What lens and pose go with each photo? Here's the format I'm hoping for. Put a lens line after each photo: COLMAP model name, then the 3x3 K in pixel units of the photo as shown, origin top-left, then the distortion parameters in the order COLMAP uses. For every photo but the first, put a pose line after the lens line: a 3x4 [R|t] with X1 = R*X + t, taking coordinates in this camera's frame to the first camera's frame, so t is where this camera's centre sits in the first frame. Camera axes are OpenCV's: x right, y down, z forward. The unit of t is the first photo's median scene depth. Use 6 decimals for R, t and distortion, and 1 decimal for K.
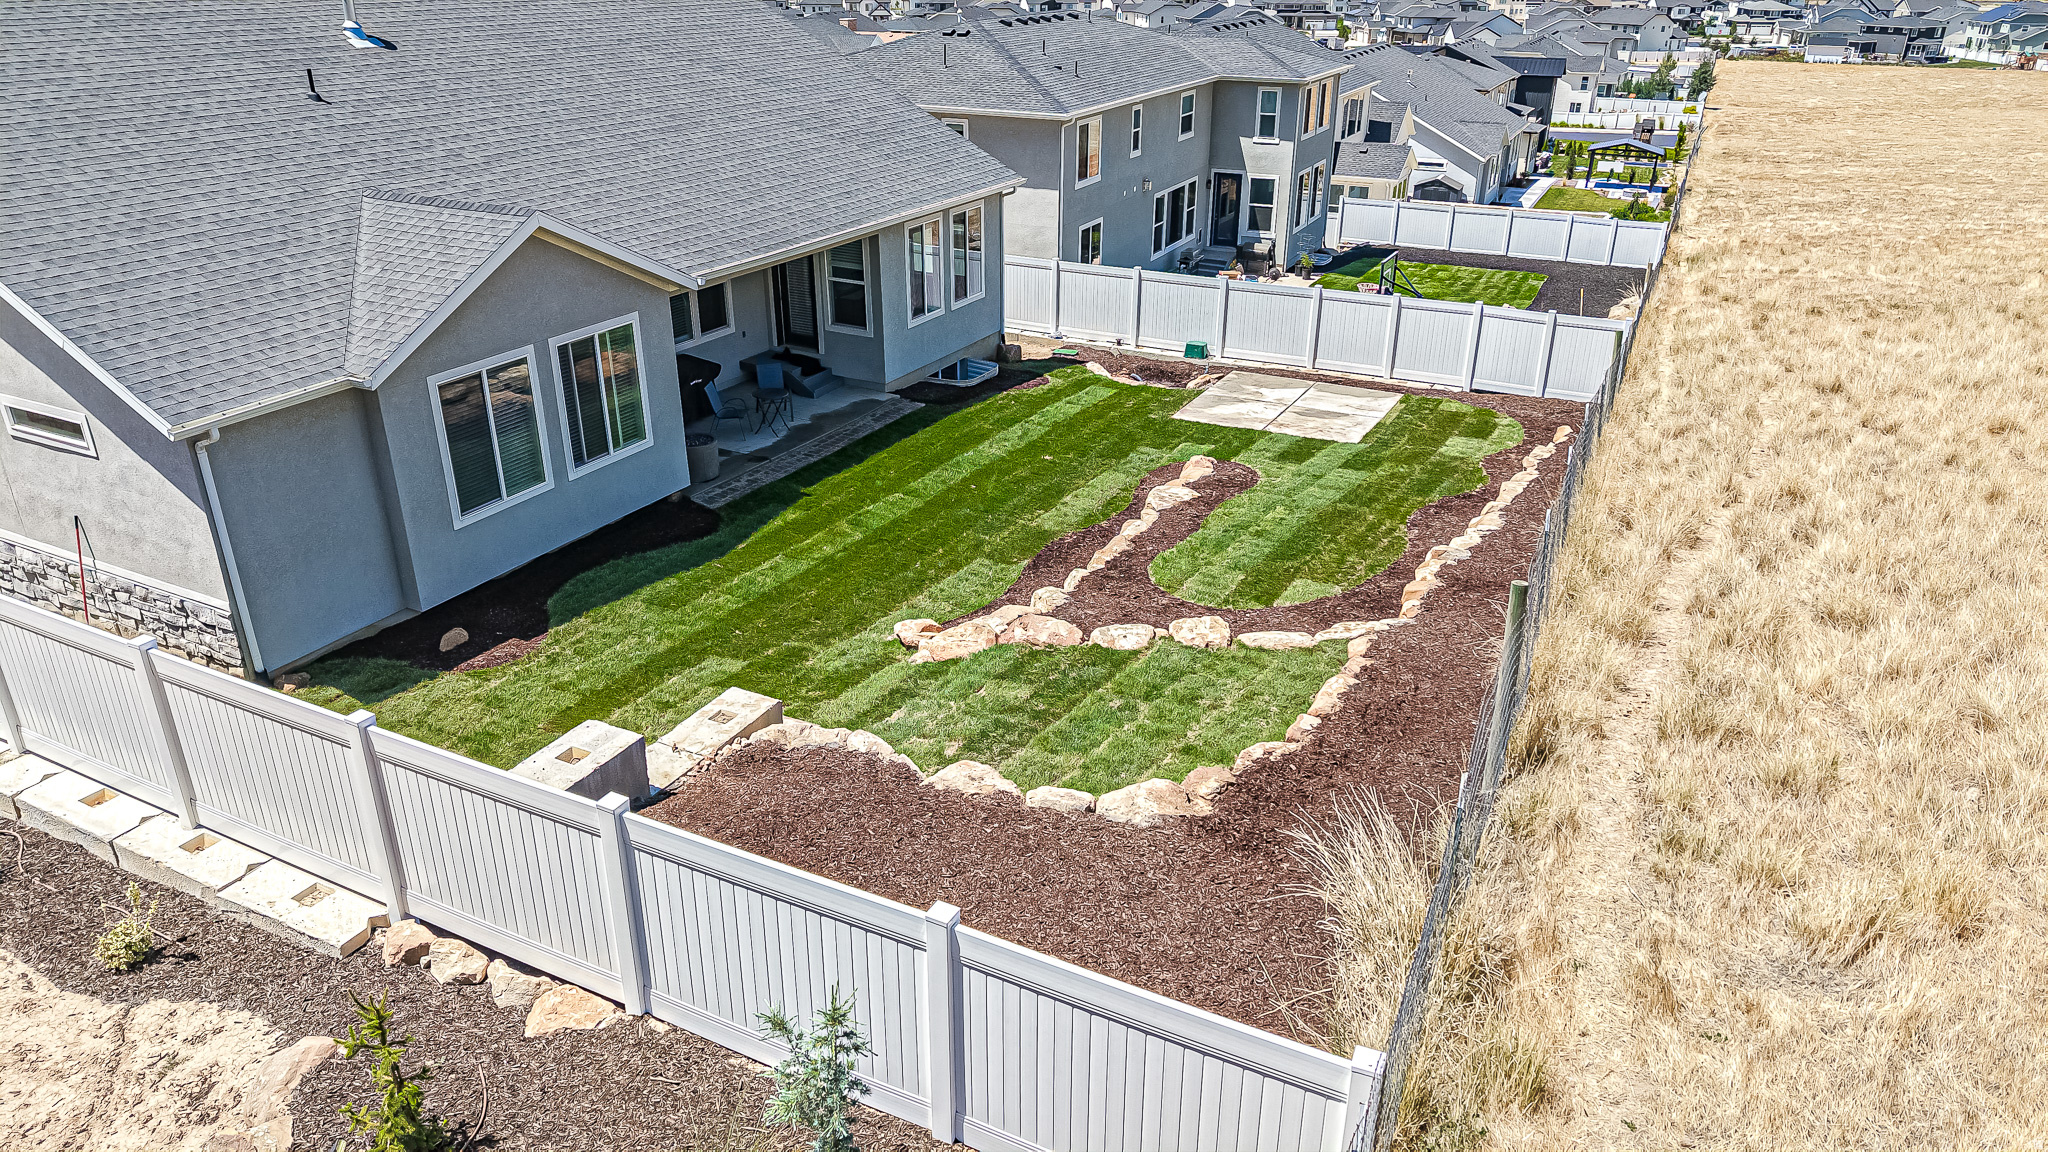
lens RADIAL K [[1368.2, 0, 1030.7], [0, 1368.2, 581.8], [0, 0, 1]] dist [0.034872, -0.045047]
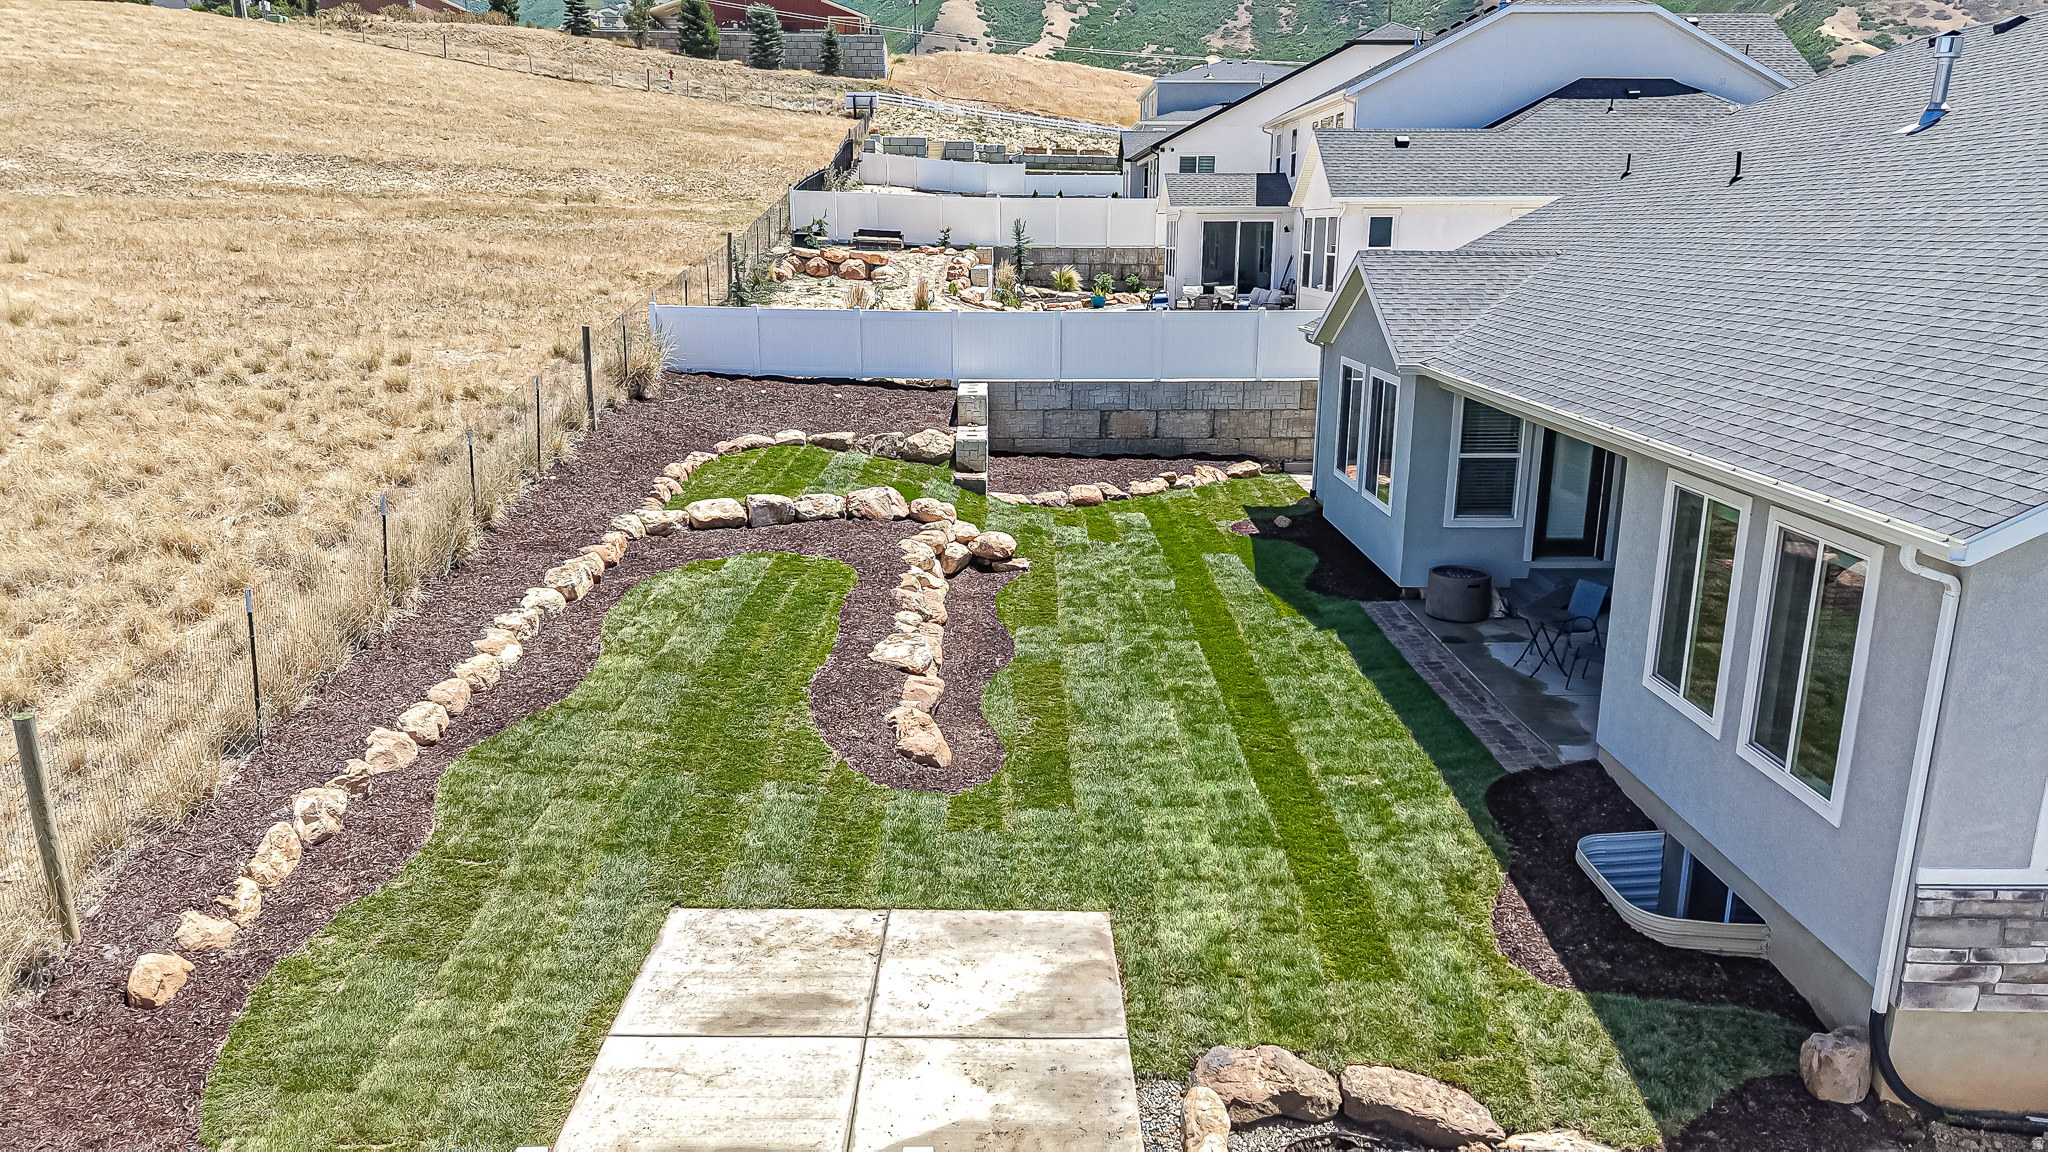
lens RADIAL K [[1368.2, 0, 1010.0], [0, 1368.2, 585.2], [0, 0, 1]] dist [0.034872, -0.045047]
pose [[-0.889984, 0.113995, -0.441513, 0.332455], [-0.193260, 0.782689, 0.591649, -0.486352], [0.413012, 0.611885, -0.674550, 1.312324]]
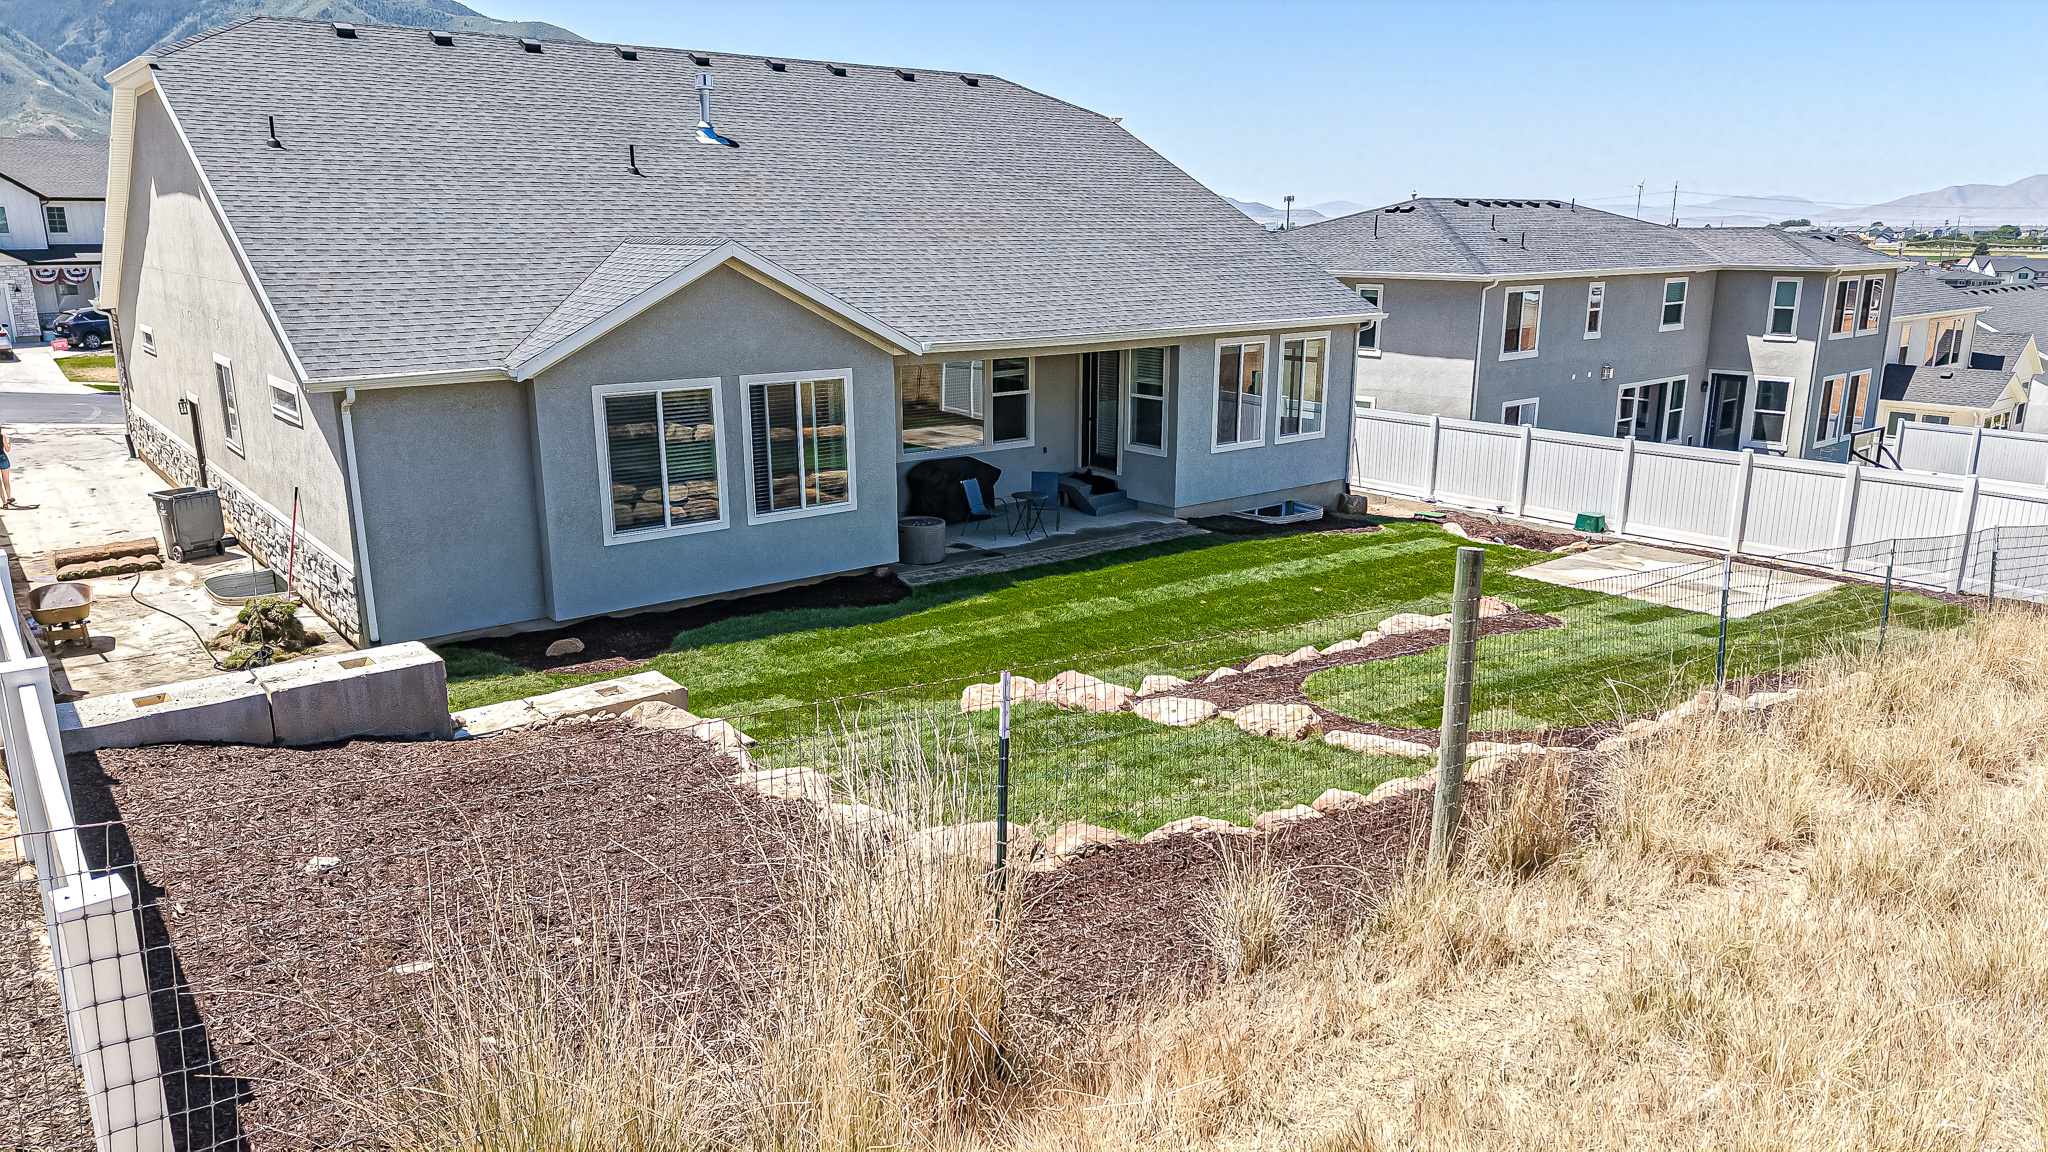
lens RADIAL K [[1368.2, 0, 1022.6], [0, 1368.2, 580.1], [0, 0, 1]] dist [0.034872, -0.045047]
pose [[0.914091, 0.094542, -0.394334, 0.177311], [-0.165797, 0.974582, -0.150672, 0.060879], [0.370066, 0.203107, 0.906531, 0.156926]]
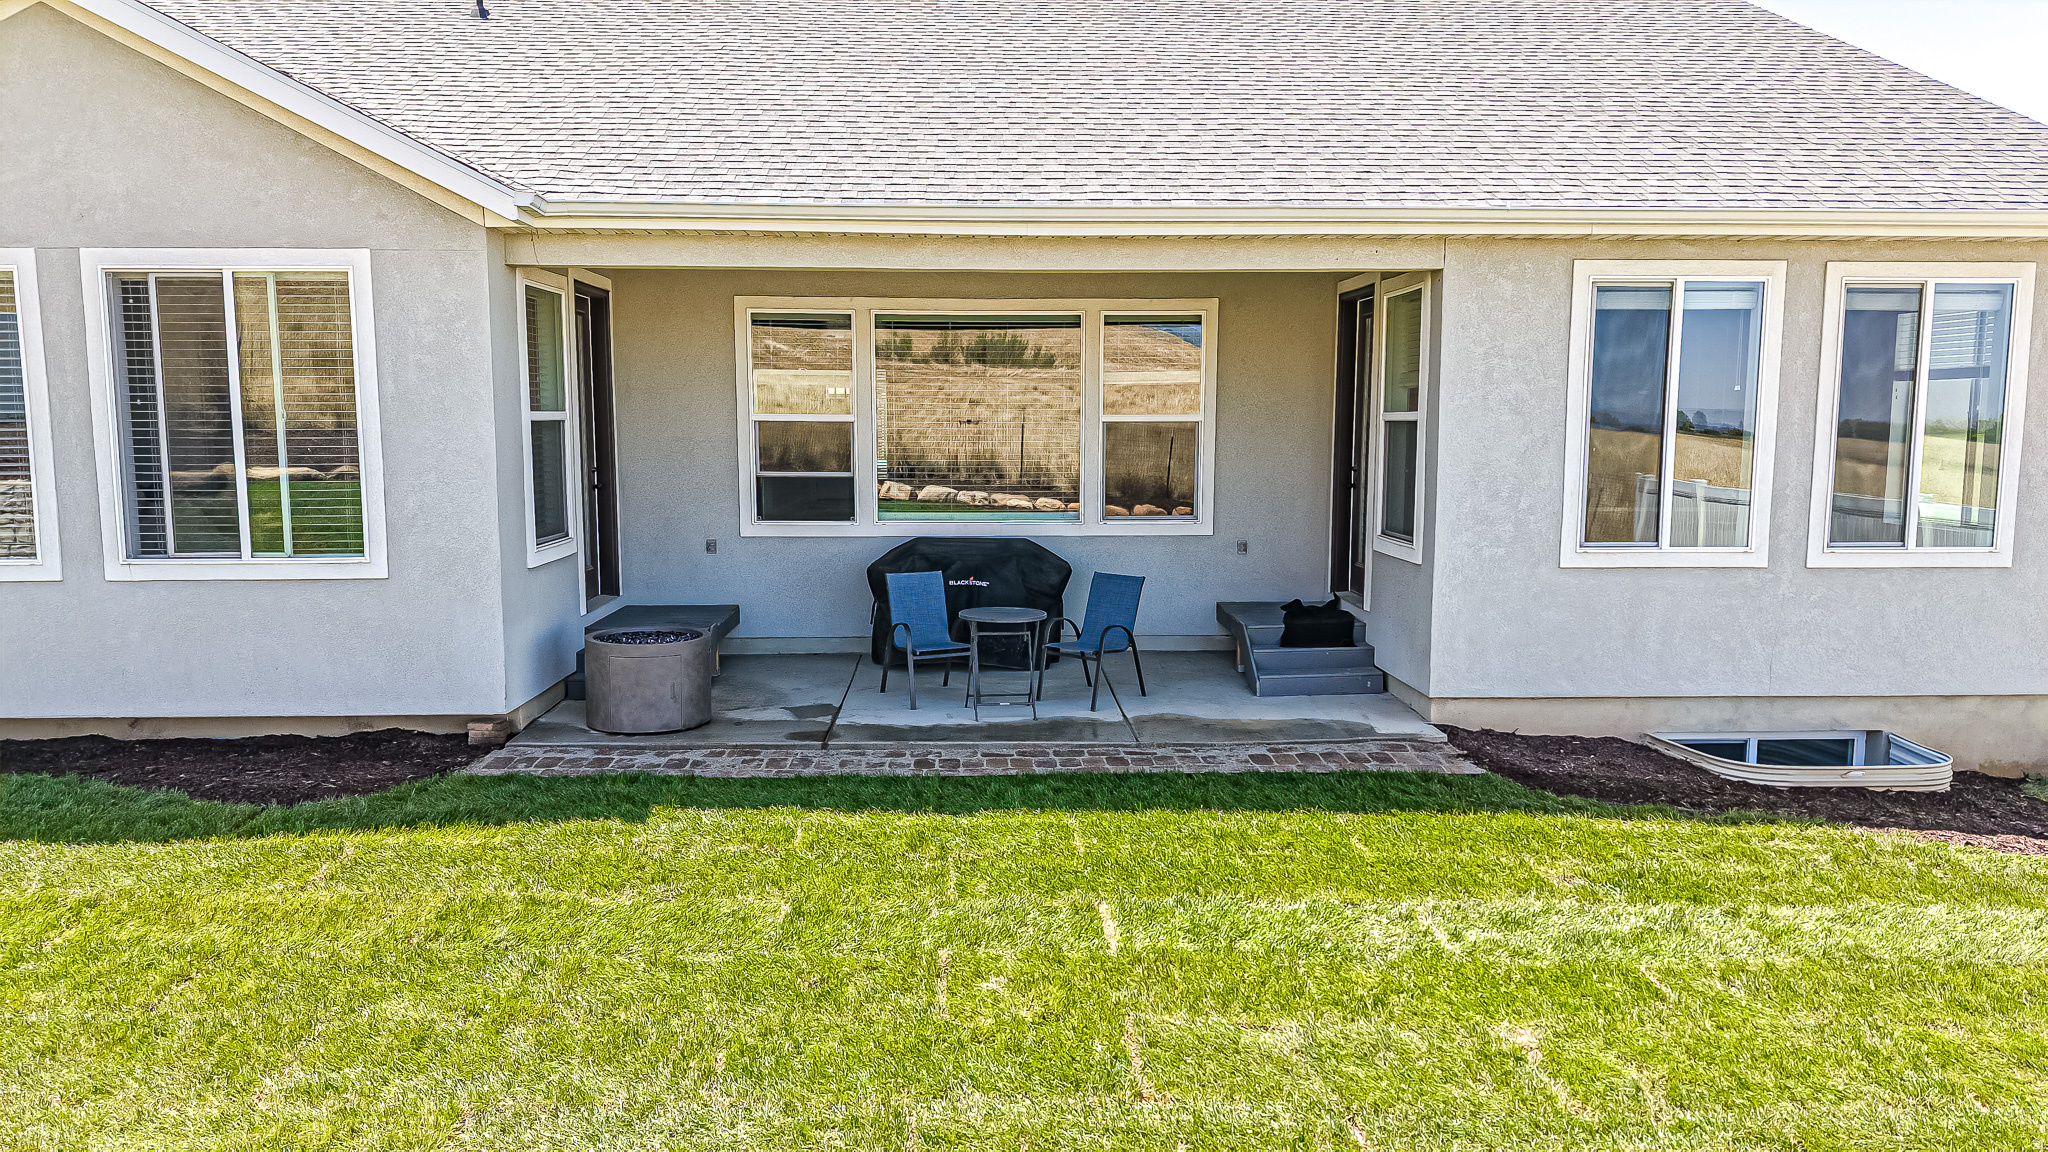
lens RADIAL K [[1368.2, 0, 1010.4], [0, 1368.2, 595.3], [0, 0, 1]] dist [0.034872, -0.045047]
pose [[0.497949, 0.105980, -0.860706, 0.150385], [-0.364456, 0.926175, -0.096809, -0.103421], [0.786904, 0.361895, 0.499813, 0.787579]]
